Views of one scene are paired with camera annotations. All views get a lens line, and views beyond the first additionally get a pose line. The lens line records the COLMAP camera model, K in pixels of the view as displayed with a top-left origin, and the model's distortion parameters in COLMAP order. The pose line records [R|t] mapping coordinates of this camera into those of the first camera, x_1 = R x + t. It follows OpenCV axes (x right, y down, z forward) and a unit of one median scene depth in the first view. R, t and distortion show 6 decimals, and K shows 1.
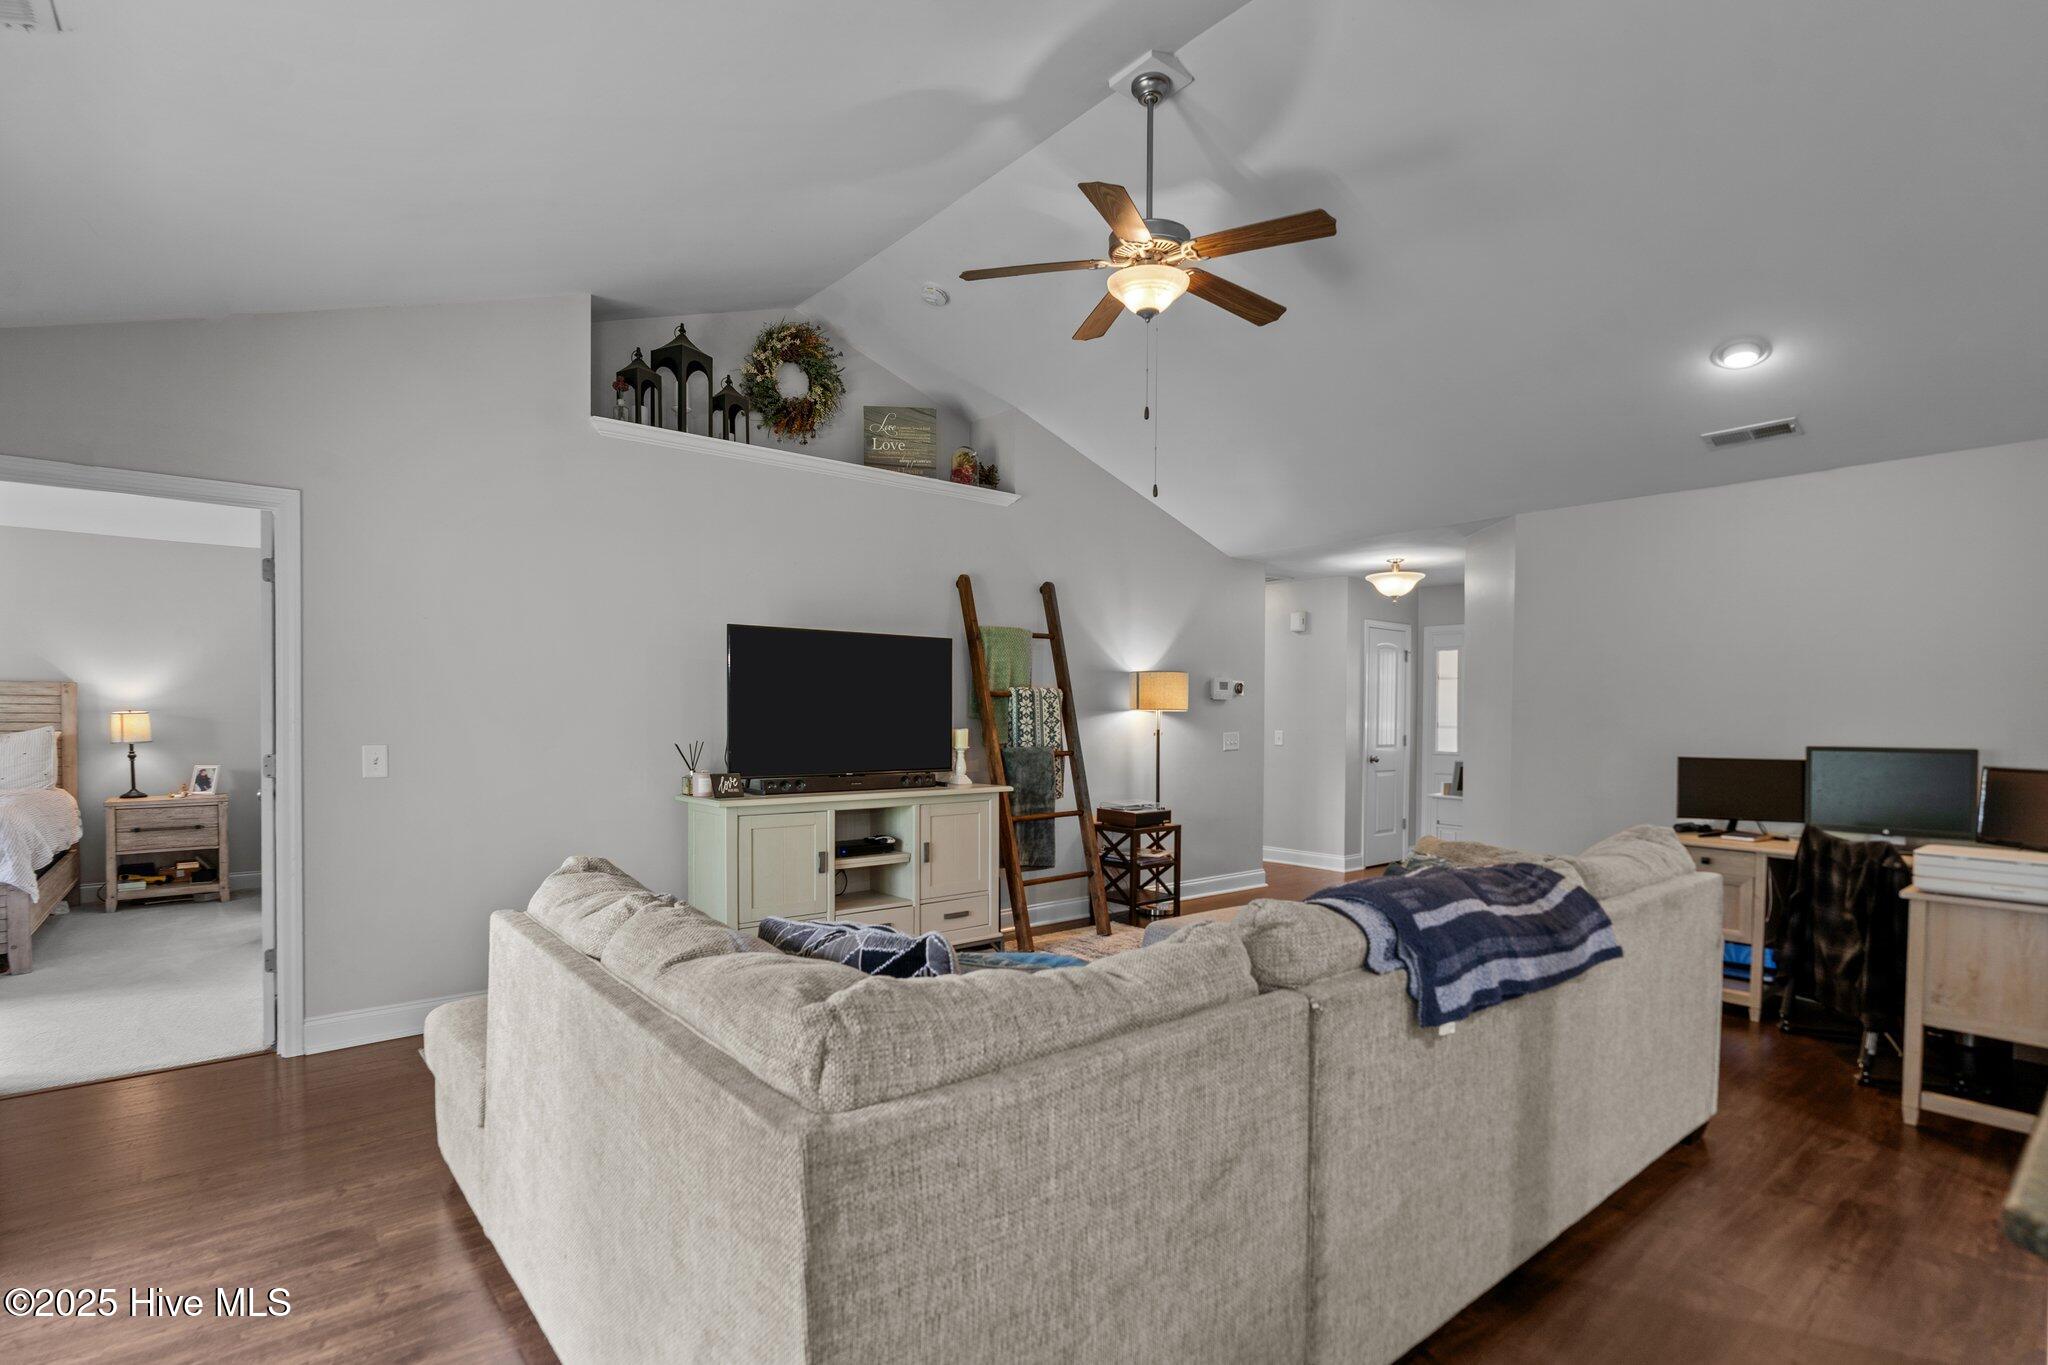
lens RADIAL K [[980.6, 0, 1021.4], [0, 980.6, 733.6], [0, 0, 1]] dist [-0.004135, -0.000155]
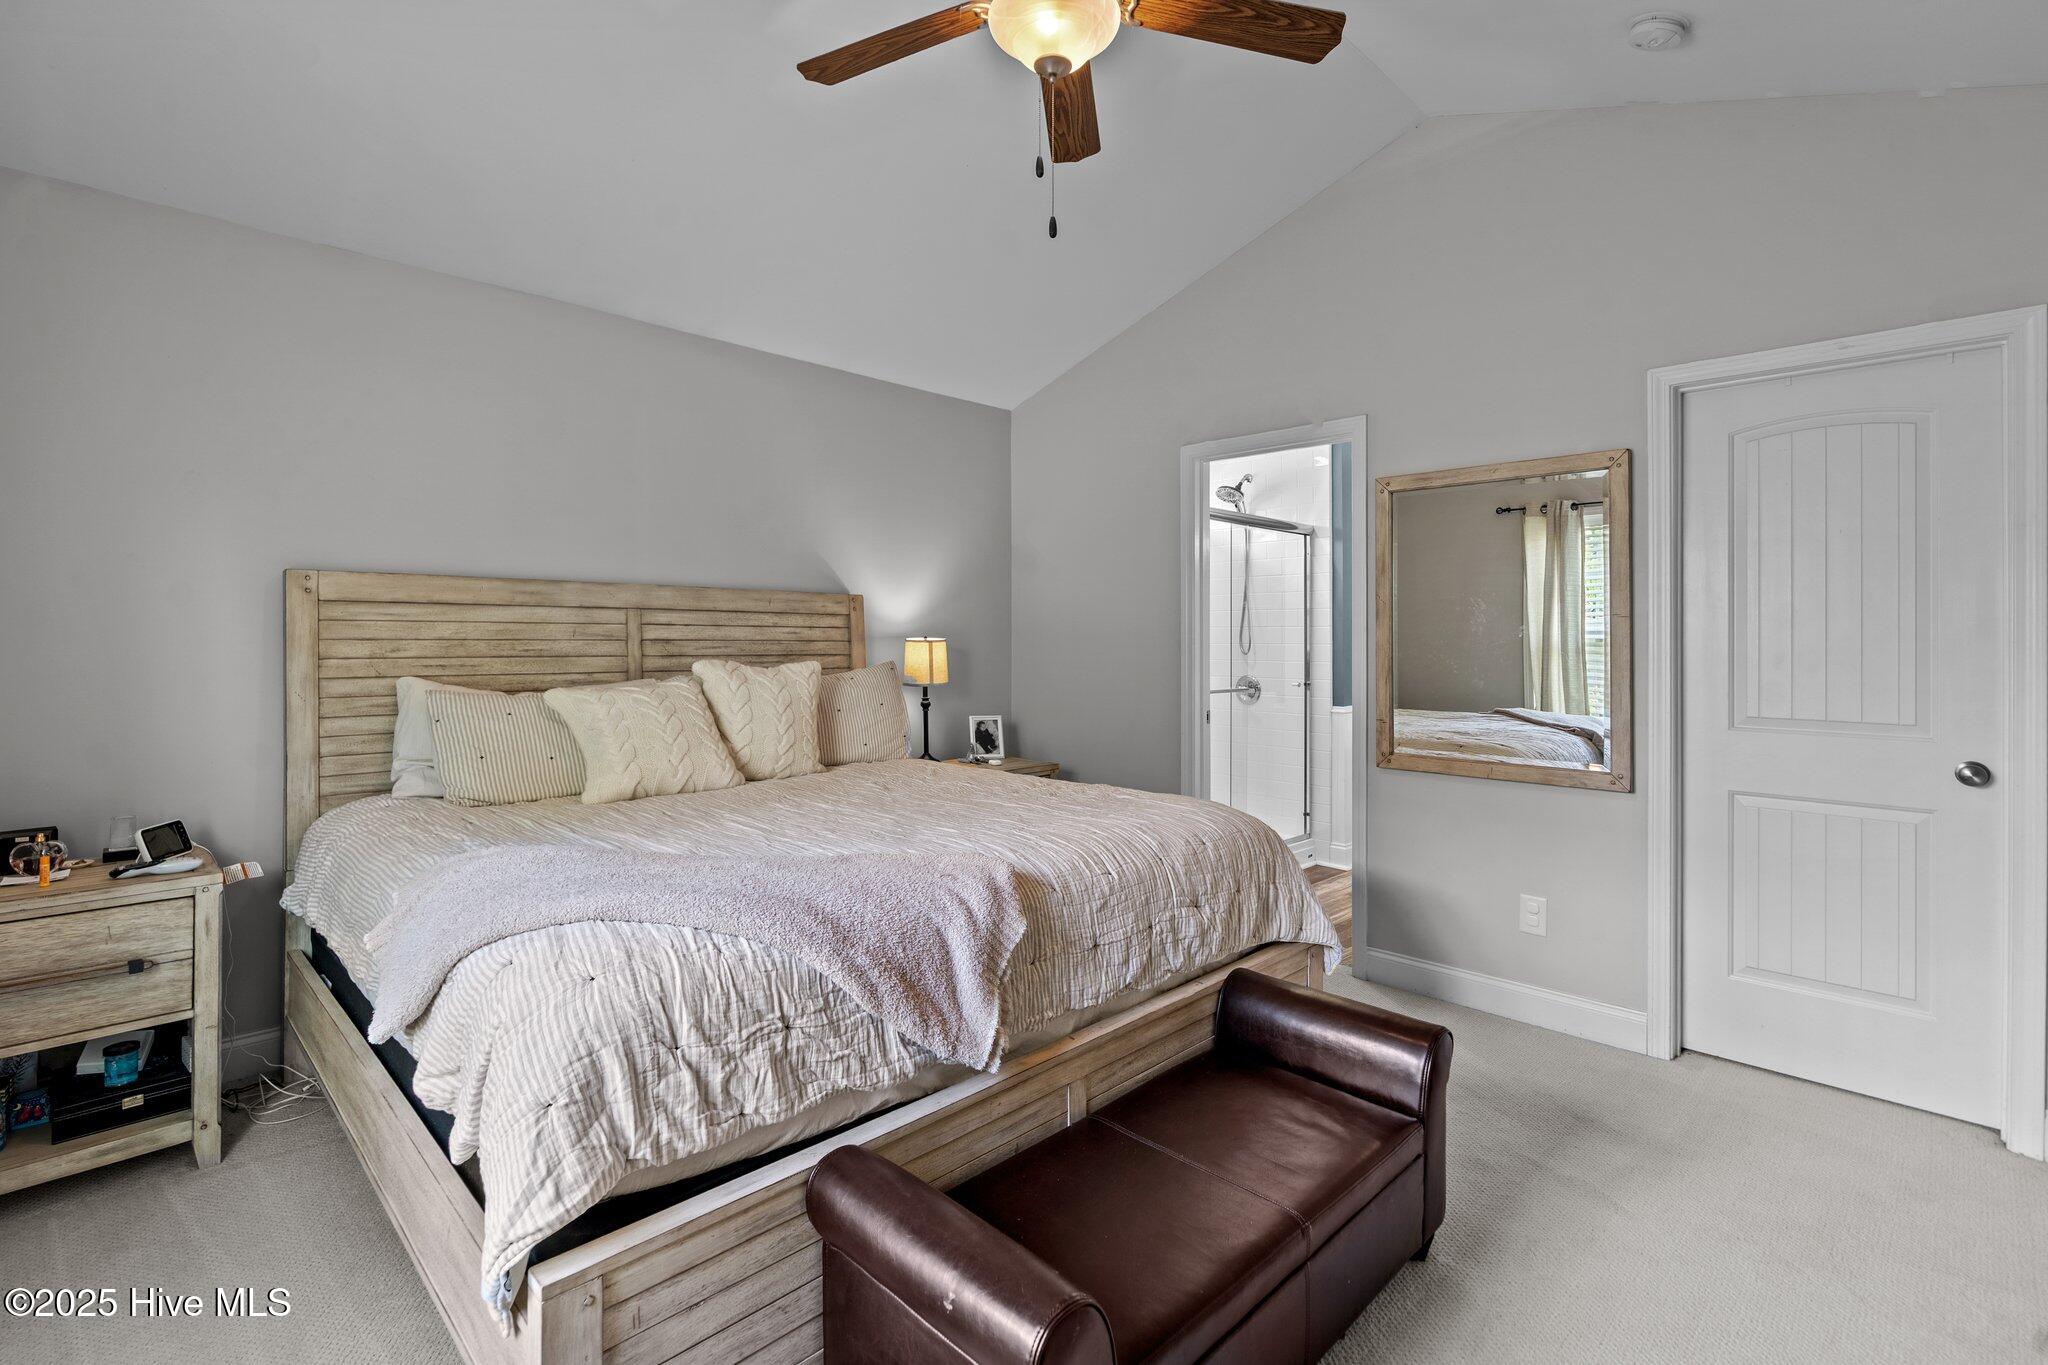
lens RADIAL K [[942.0, 0, 1020.4], [0, 942.0, 635.8], [0, 0, 1]] dist [-0.001188, -0.000004]
pose [[0.994529, -0.002621, 0.104425, -1.027491], [0.005290, 0.999666, -0.025295, -0.008439], [-0.104323, 0.025709, 0.994211, 0.385036]]
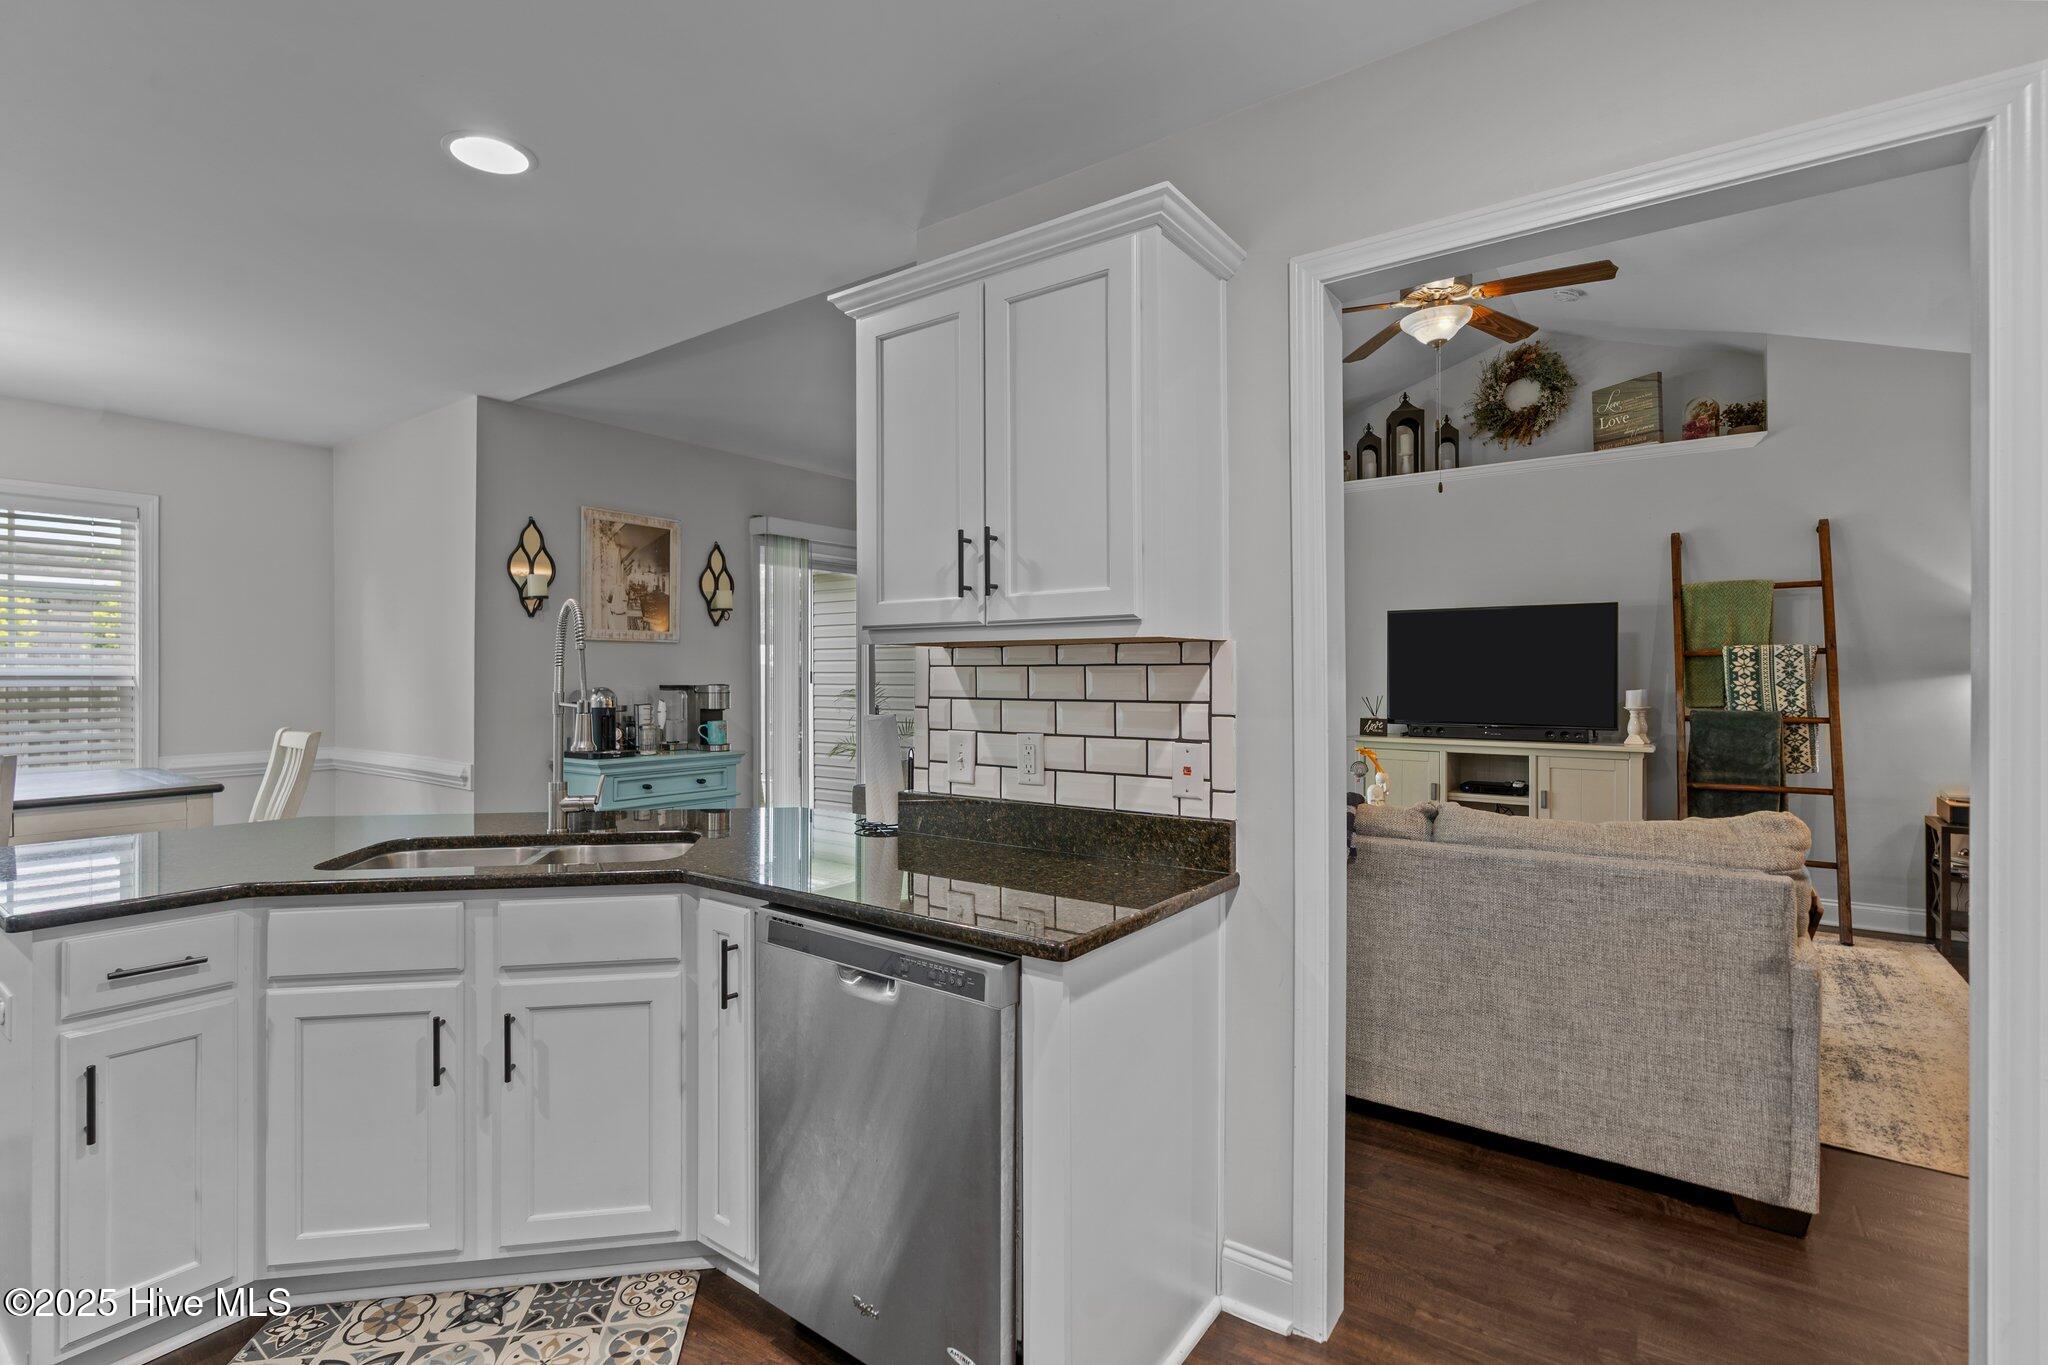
lens RADIAL K [[937.2, 0, 1030.0], [0, 937.2, 673.0], [0, 0, 1]] dist [-0.001855, 0.000039]
pose [[0.260146, -0.007385, -0.965541, 0.651355], [-0.016840, 0.999784, -0.012184, 0.000348], [0.965422, 0.019429, 0.259966, 0.129921]]
